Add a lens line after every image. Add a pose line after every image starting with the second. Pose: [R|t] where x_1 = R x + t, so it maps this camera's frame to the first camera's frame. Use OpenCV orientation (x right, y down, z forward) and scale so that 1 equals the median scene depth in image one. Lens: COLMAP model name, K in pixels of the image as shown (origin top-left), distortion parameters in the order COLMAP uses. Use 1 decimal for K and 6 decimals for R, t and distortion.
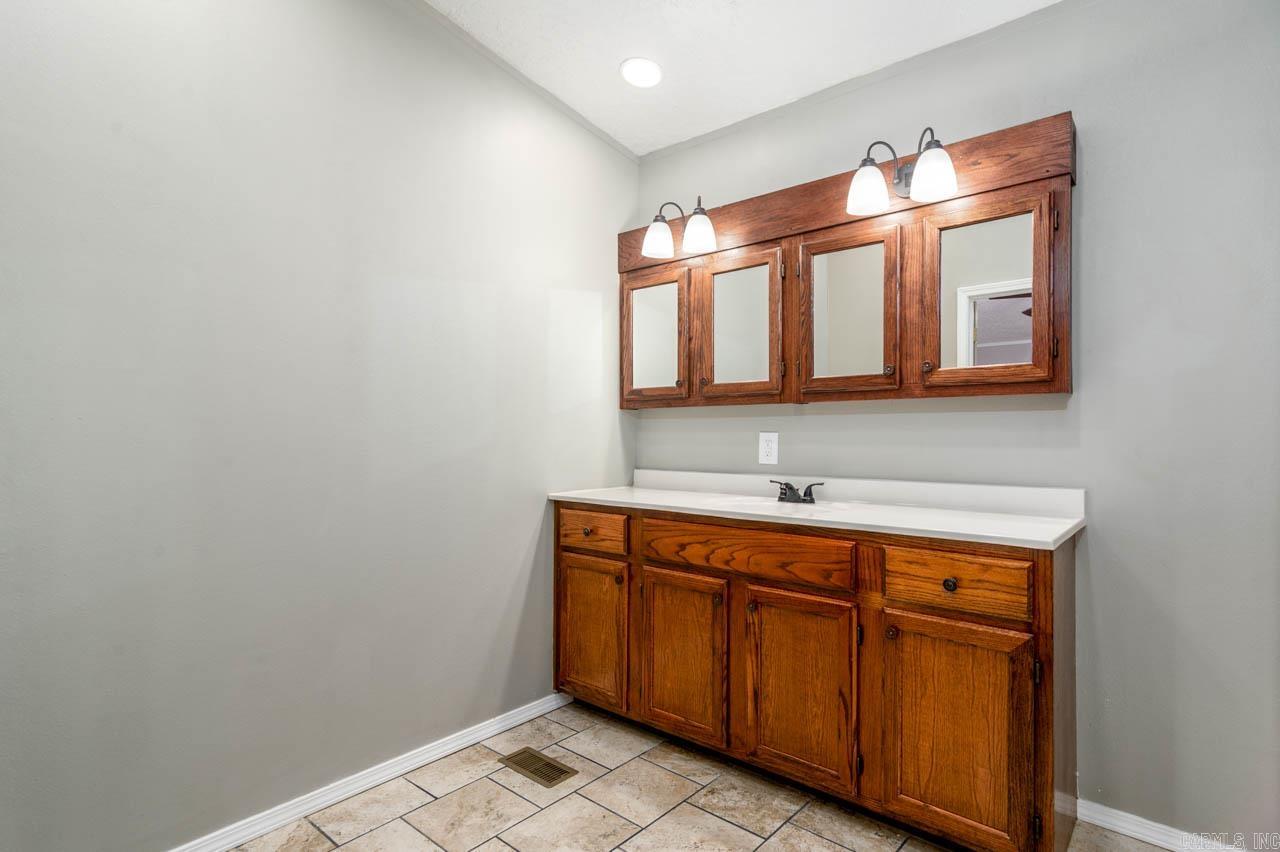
lens RADIAL K [[643.3, 0, 640.0], [0, 643.3, 426.0], [0, 0, 1]] dist [0.002066, 0.000084]
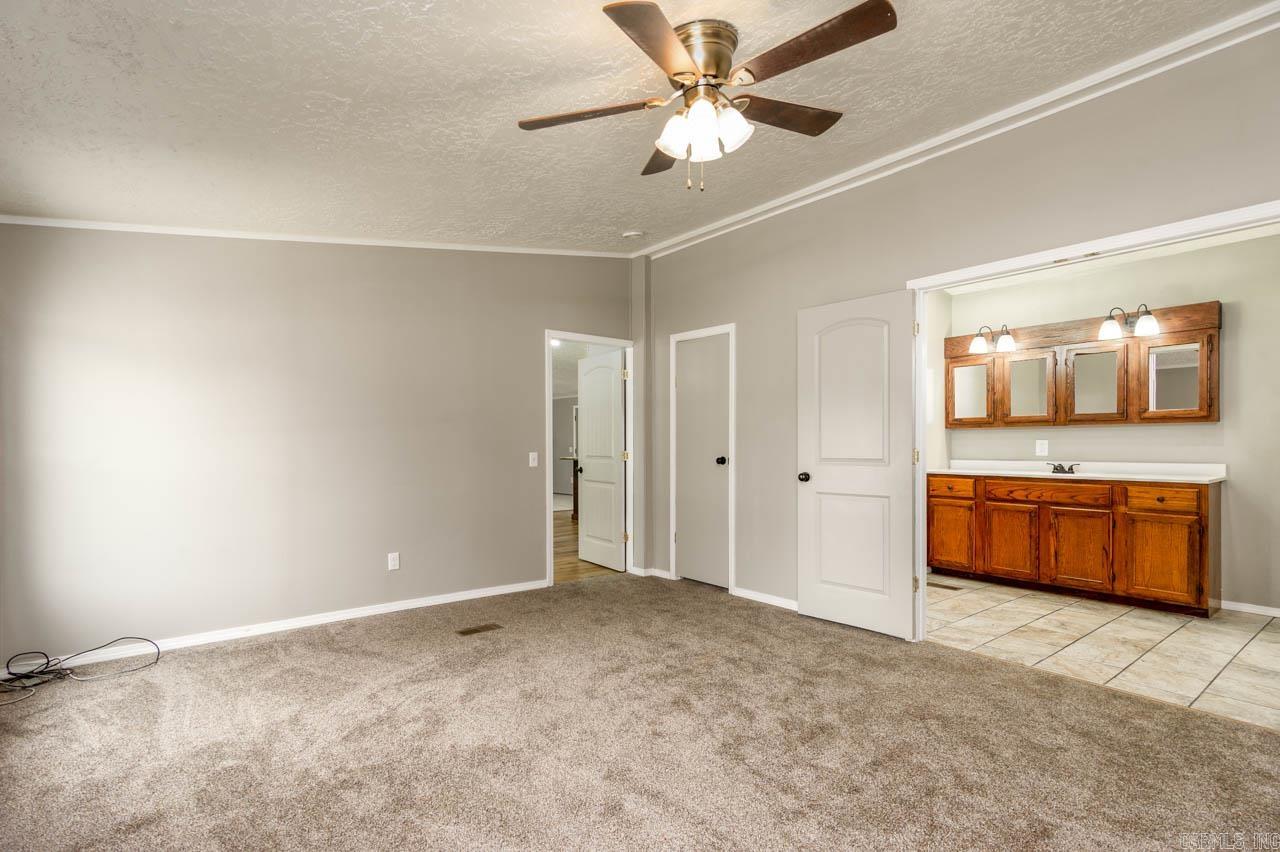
lens RADIAL K [[613.8, 0, 598.2], [0, 613.8, 443.5], [0, 0, 1]] dist [-0.000831, -0.000115]
pose [[0.975101, -0.009122, -0.221571, -0.907788], [0.012899, 0.999795, 0.015604, -0.033153], [0.221384, -0.018074, 0.975019, -1.467003]]
